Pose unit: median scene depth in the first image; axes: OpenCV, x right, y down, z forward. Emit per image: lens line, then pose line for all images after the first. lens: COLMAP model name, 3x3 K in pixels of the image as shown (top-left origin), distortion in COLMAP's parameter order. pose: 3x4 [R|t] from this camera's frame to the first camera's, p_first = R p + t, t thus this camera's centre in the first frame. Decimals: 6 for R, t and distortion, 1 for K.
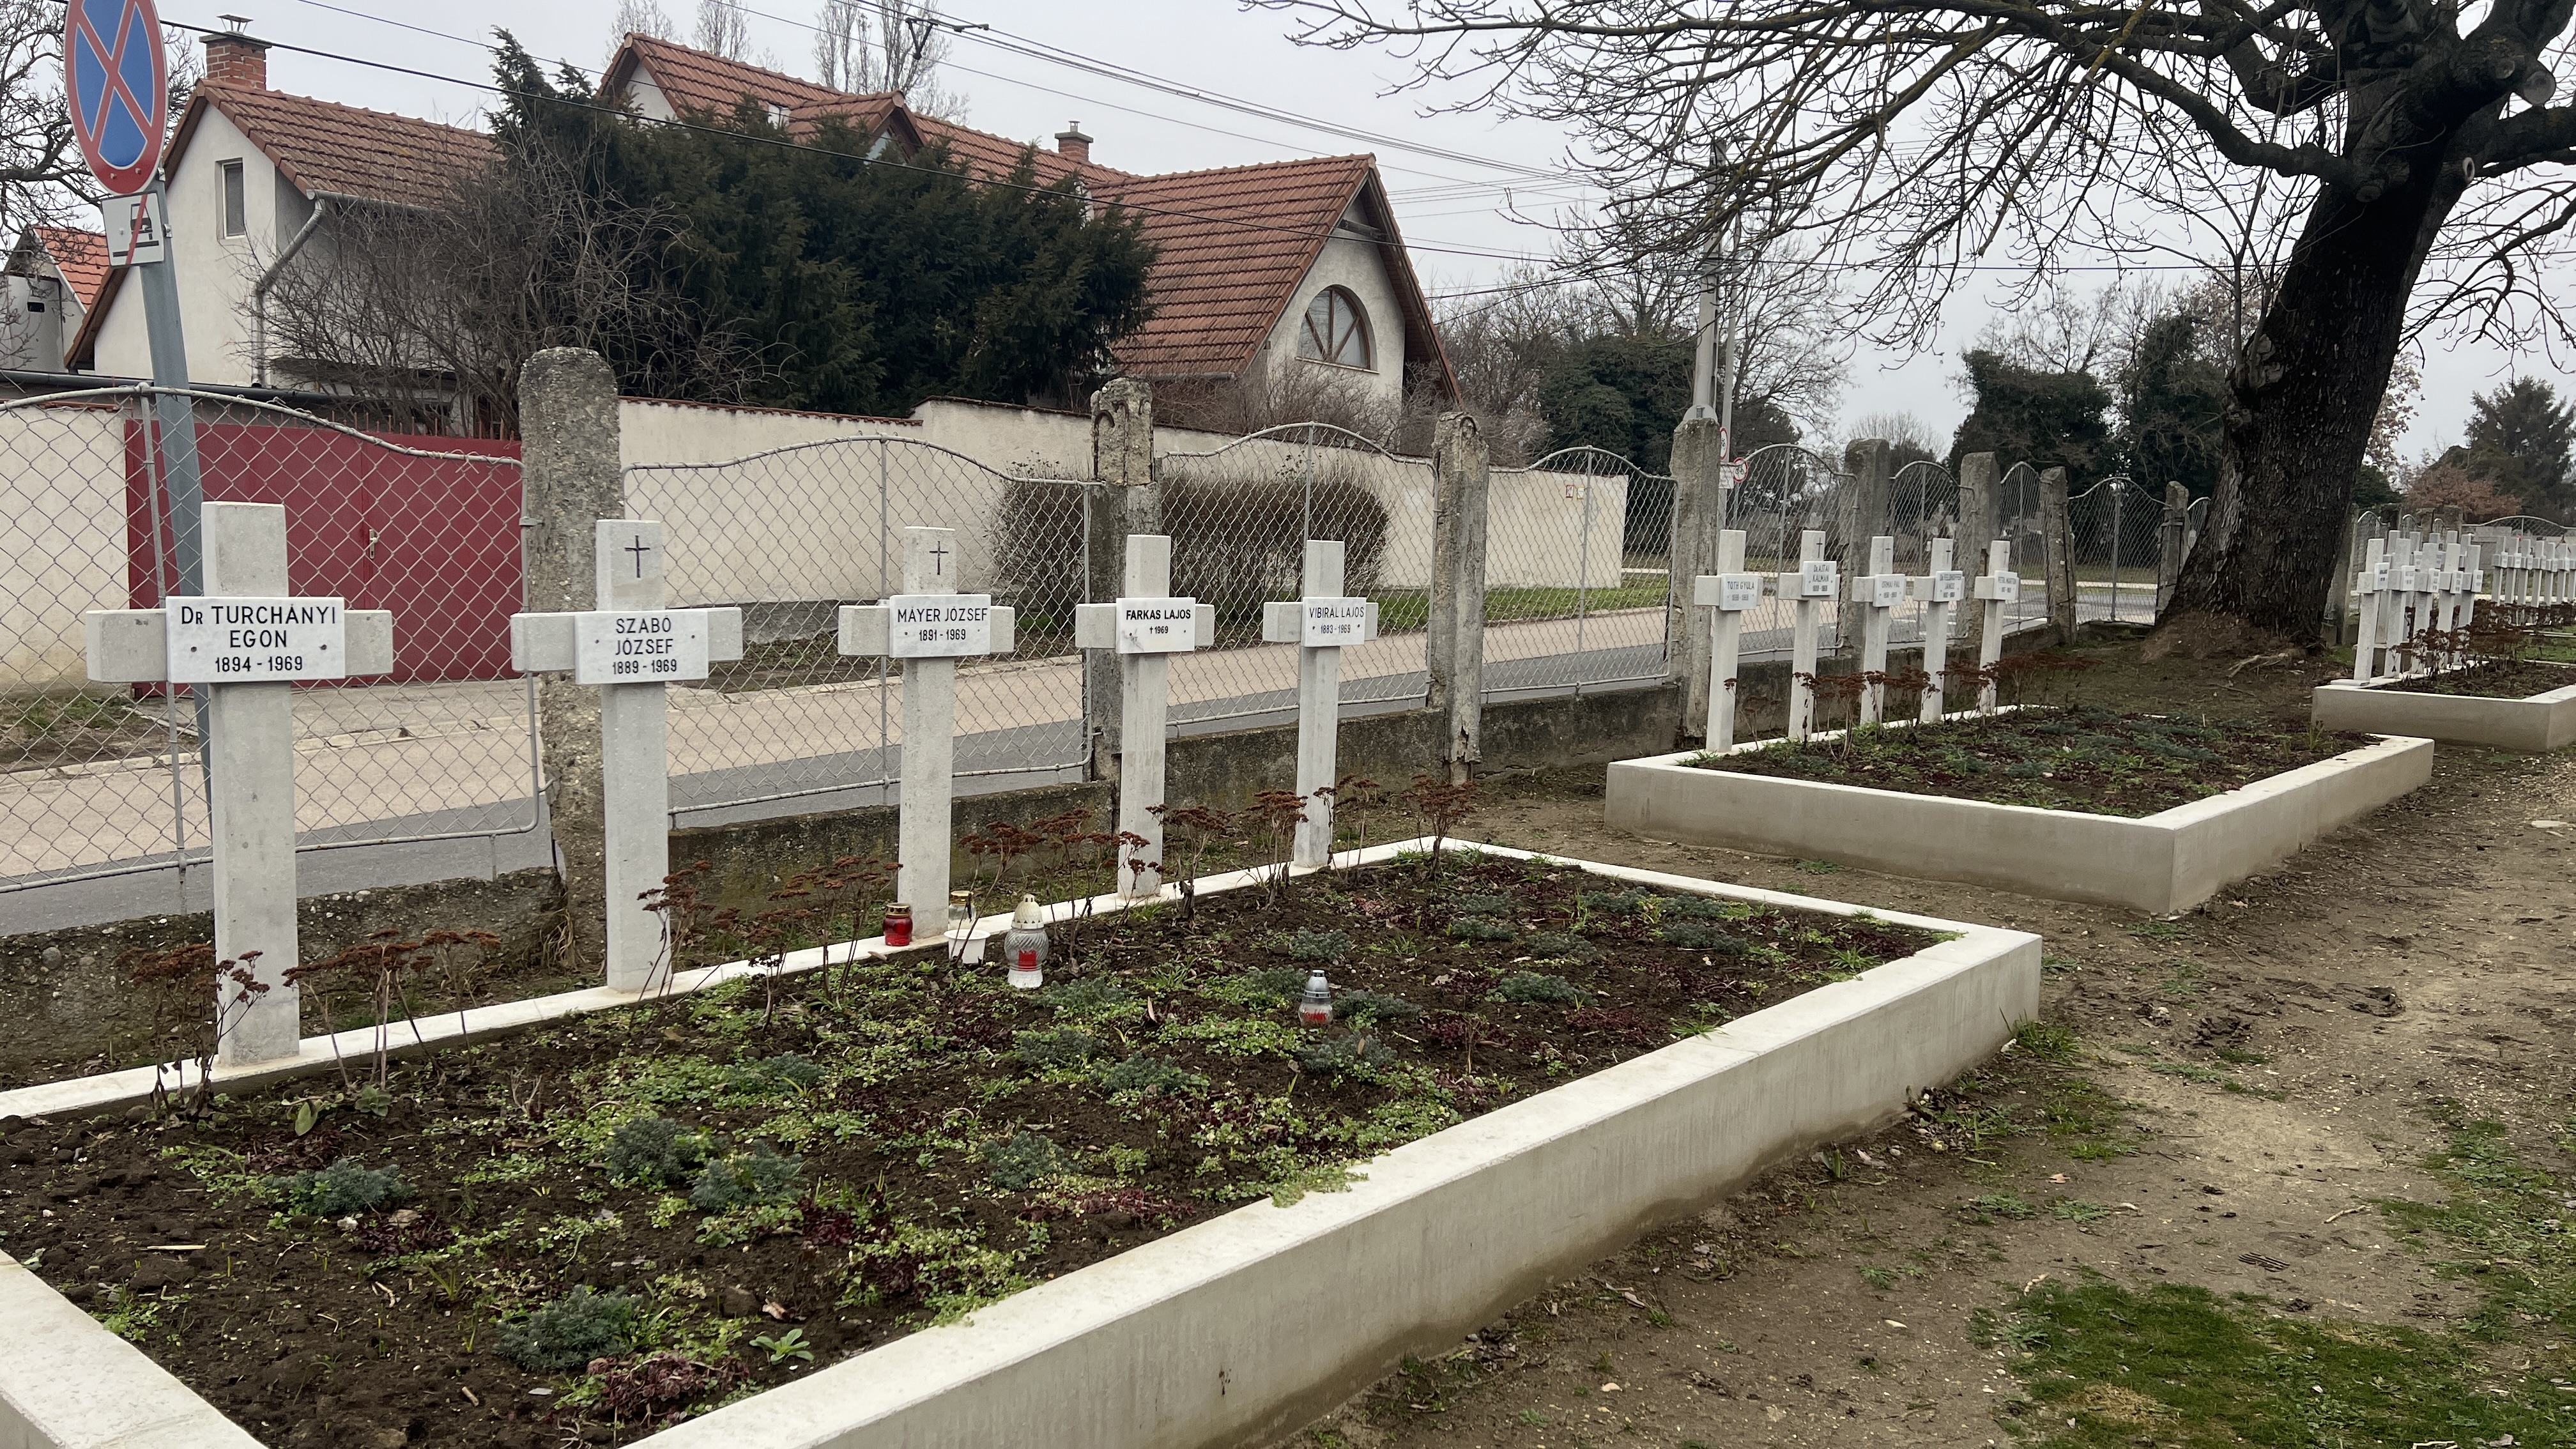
lens RADIAL K [[1891.0, 0, 1288.0], [0, 1891.0, 724.5], [0, 0, 1]] dist [0.103097, -0.103968]
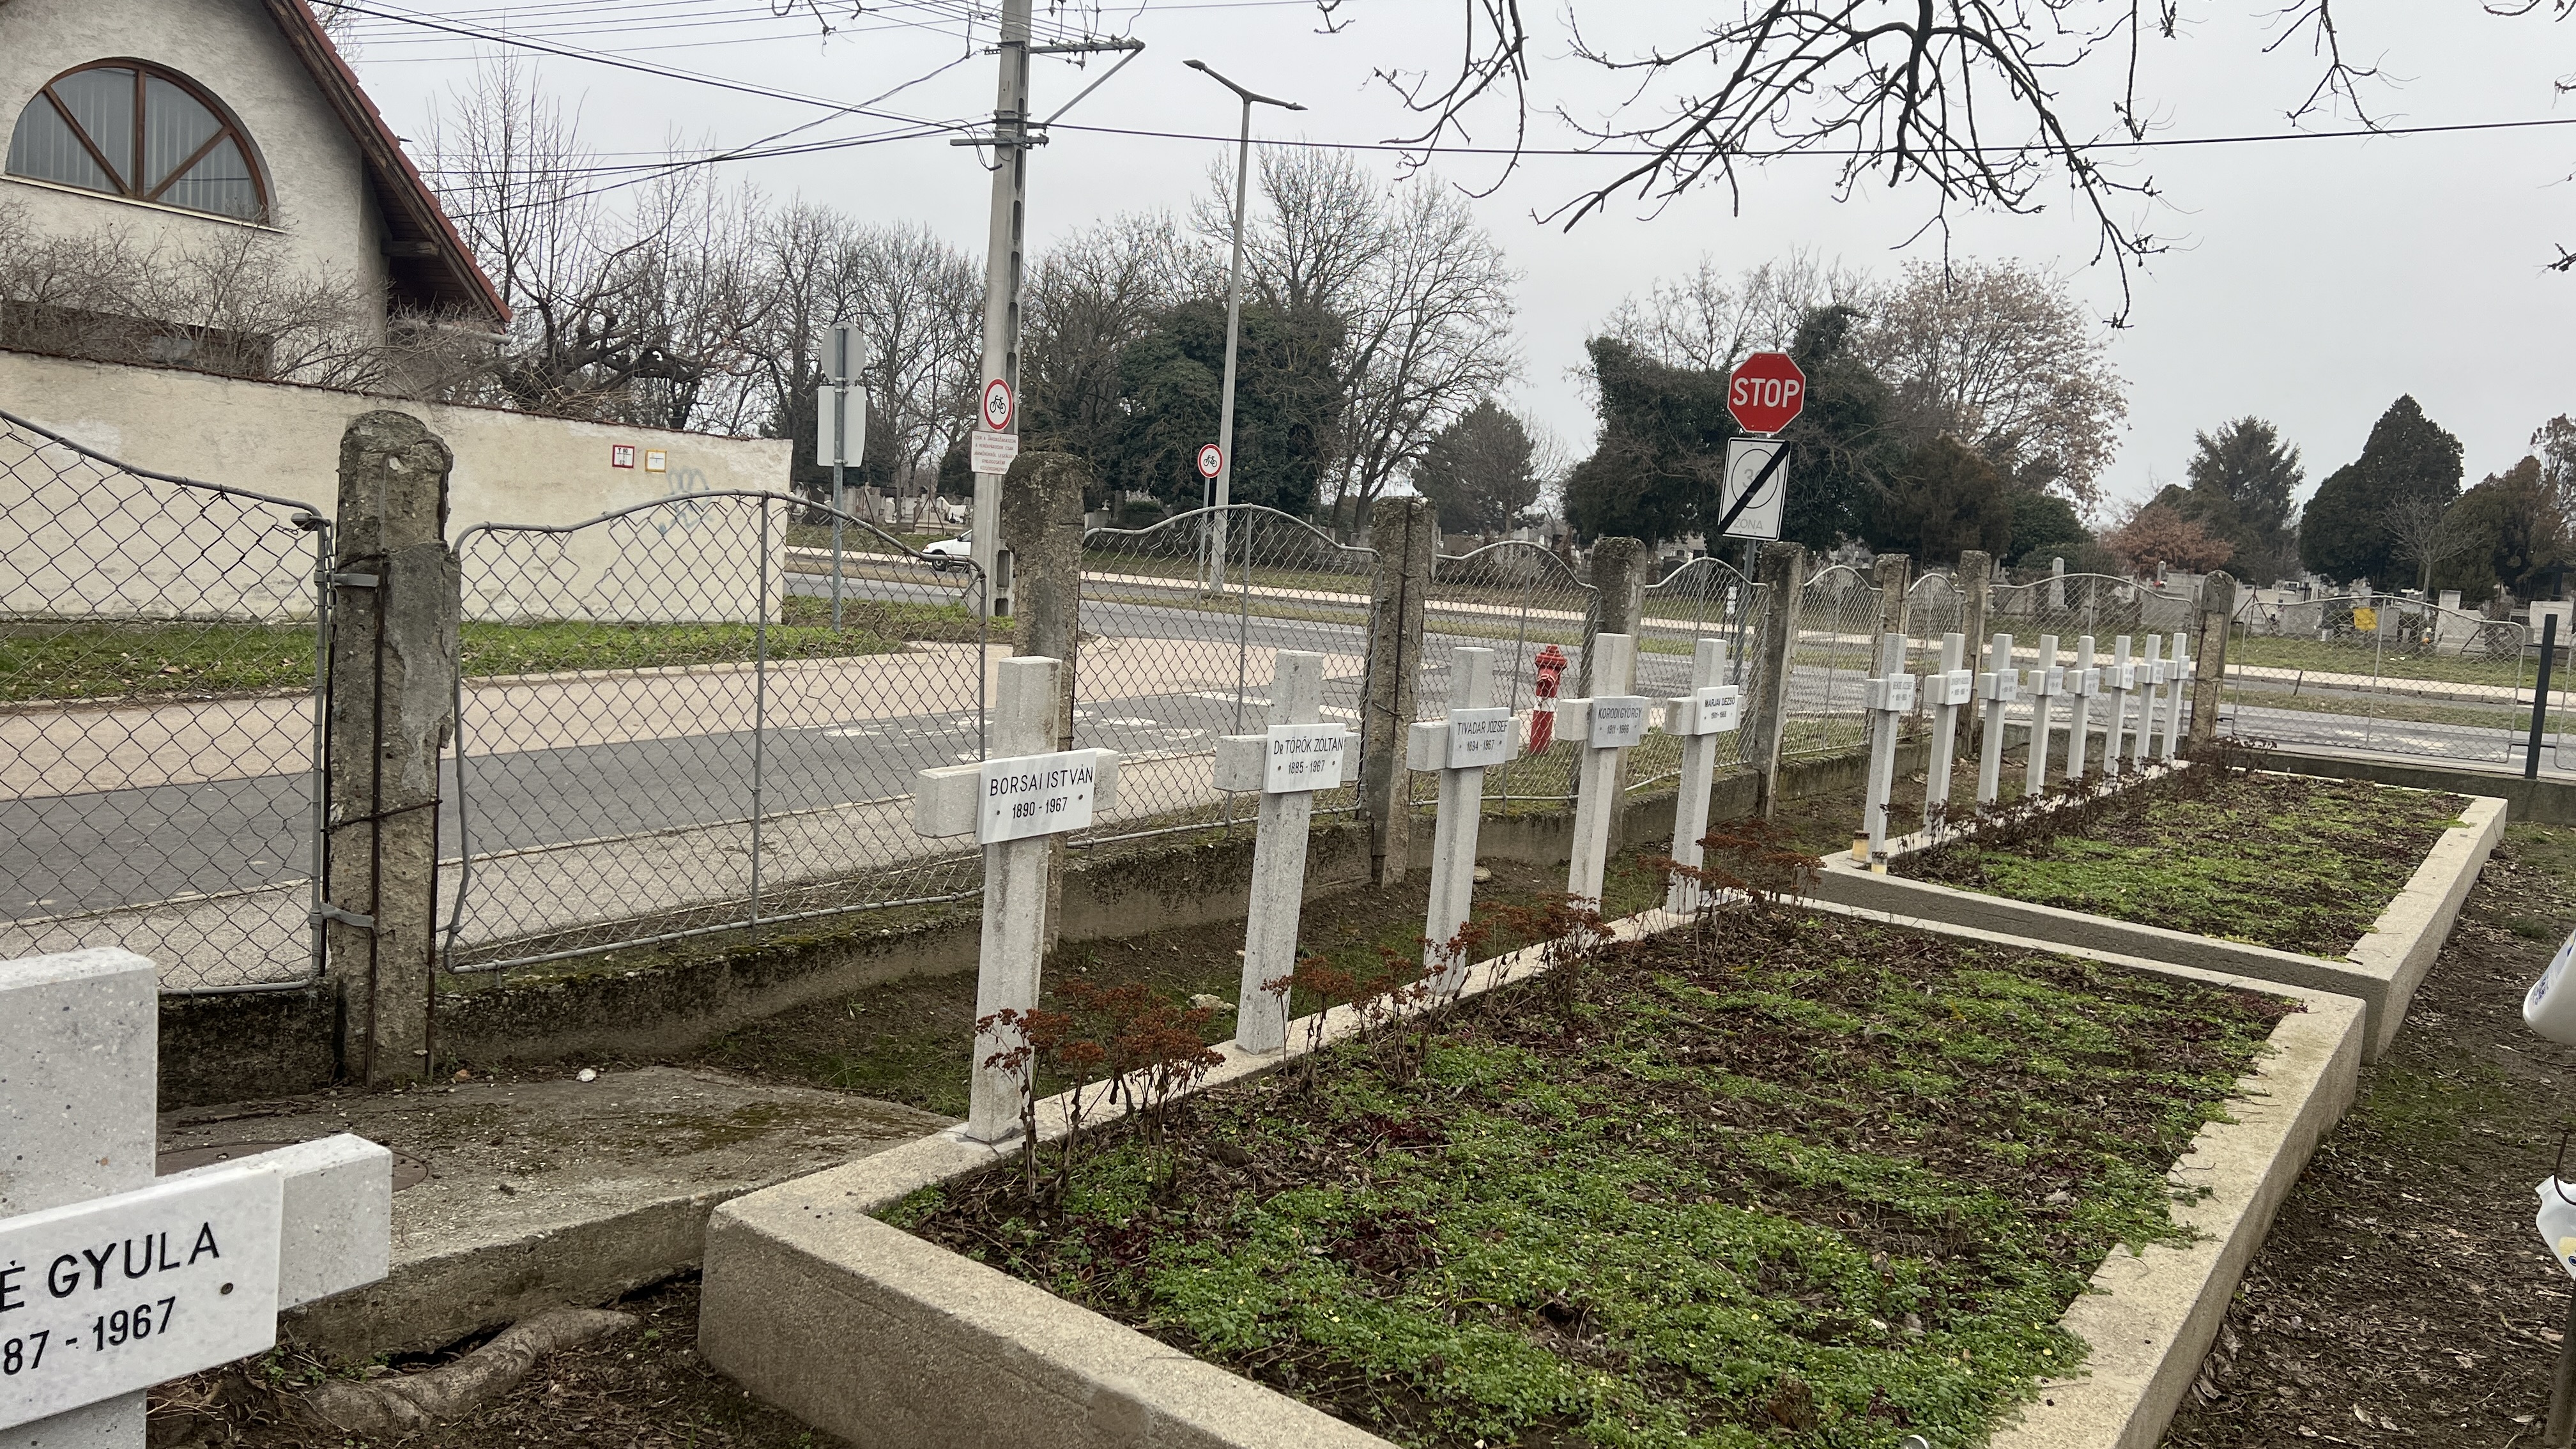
lens RADIAL K [[1891.0, 0, 1288.0], [0, 1891.0, 724.5], [0, 0, 1]] dist [0.103097, -0.103968]
pose [[0.994247, 0.031384, 0.102410, 0.131124], [-0.031529, 0.999503, -0.000203, -0.021457], [-0.102365, -0.003027, 0.994742, 0.178279]]
